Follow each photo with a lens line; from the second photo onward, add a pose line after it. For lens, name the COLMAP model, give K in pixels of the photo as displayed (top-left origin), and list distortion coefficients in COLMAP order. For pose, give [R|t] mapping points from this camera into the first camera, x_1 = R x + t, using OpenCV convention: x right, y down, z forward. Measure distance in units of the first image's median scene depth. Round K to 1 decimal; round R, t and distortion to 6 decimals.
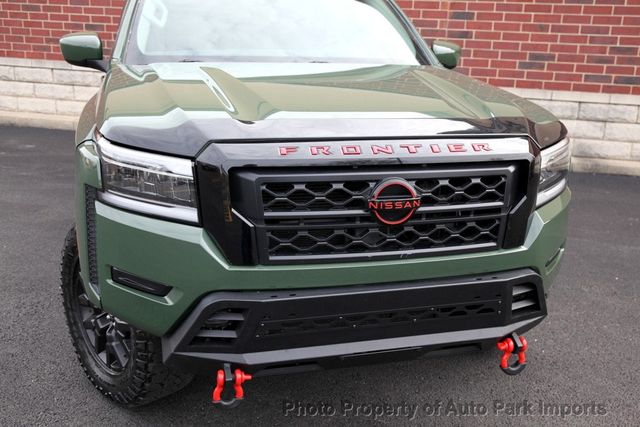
lens RADIAL K [[642.7, 0, 322.7], [0, 642.7, 215.7], [0, 0, 1]] dist [-0.000365, 0.000000]
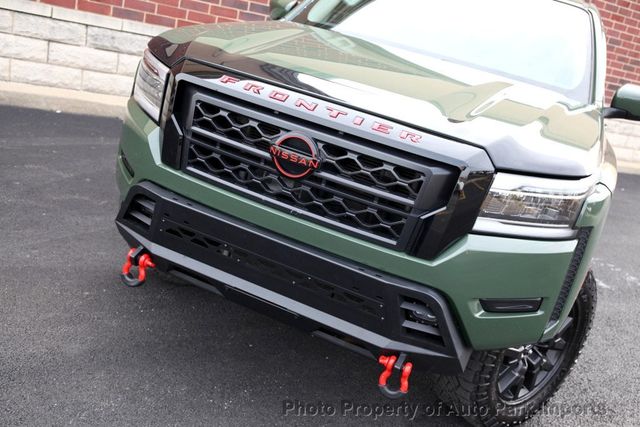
lens RADIAL K [[657.1, 0, 322.0], [0, 657.1, 214.4], [0, 0, 1]] dist [0.002120, 0.000000]
pose [[0.776774, 0.338052, -0.531360, 0.711962], [-0.371841, 0.927143, 0.046269, 0.000828], [0.508287, 0.161641, 0.845882, 0.150079]]
